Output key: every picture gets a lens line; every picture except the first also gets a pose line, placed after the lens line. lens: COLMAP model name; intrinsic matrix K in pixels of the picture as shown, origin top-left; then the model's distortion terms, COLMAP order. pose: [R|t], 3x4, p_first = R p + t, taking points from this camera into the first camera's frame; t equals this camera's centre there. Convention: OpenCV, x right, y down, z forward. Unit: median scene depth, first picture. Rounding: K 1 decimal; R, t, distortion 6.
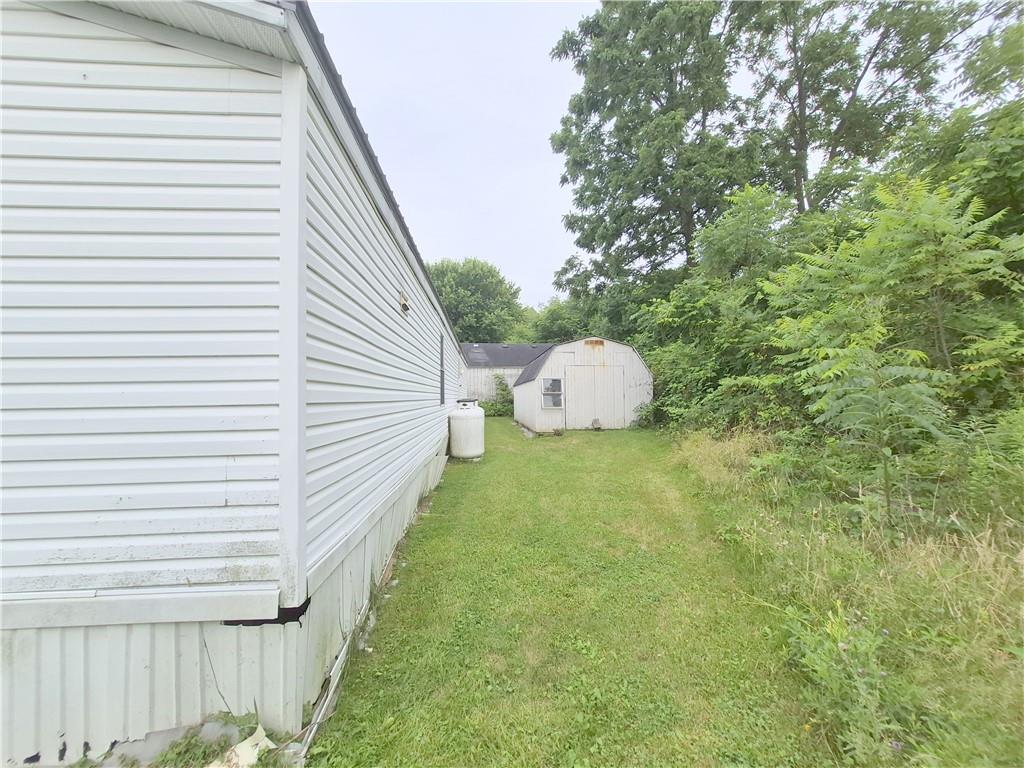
lens RADIAL K [[403.4, 0, 512.0], [0, 403.4, 384.0], [0, 0, 1]] dist [0.000335, 0.000158]
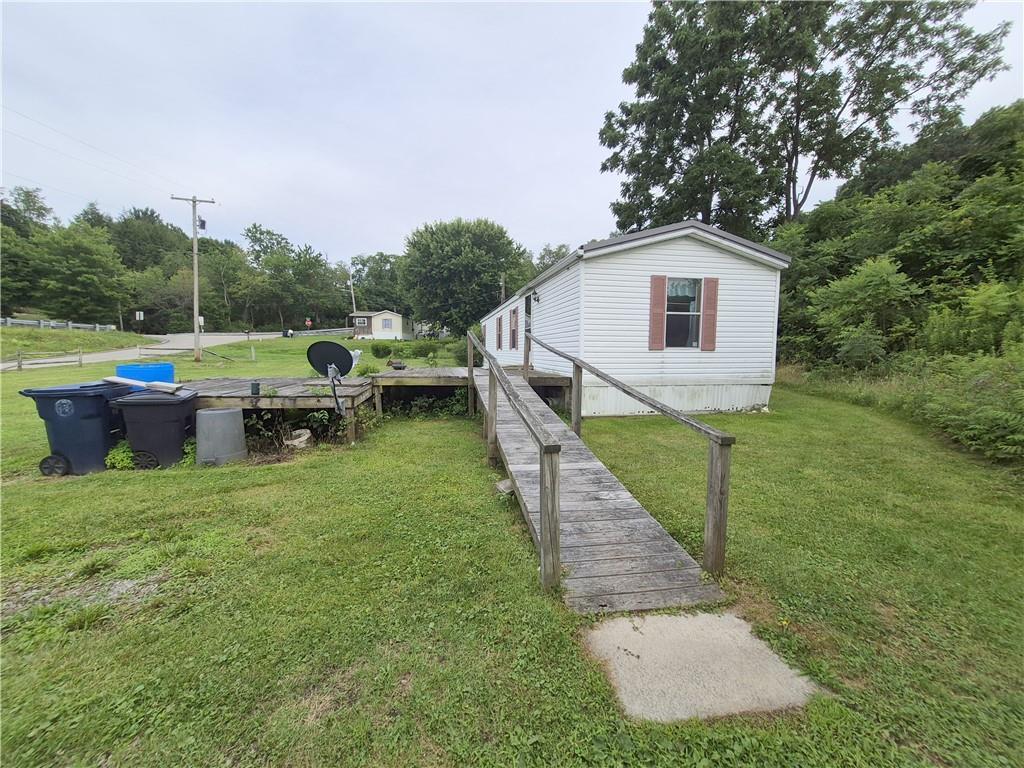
lens RADIAL K [[403.4, 0, 512.0], [0, 403.4, 384.0], [0, 0, 1]] dist [0.000335, 0.000158]
pose [[0.994102, 0.001053, 0.108448, -0.374645], [-0.013454, 0.993427, 0.113676, 0.002676], [-0.107615, -0.114465, 0.987581, -0.316436]]
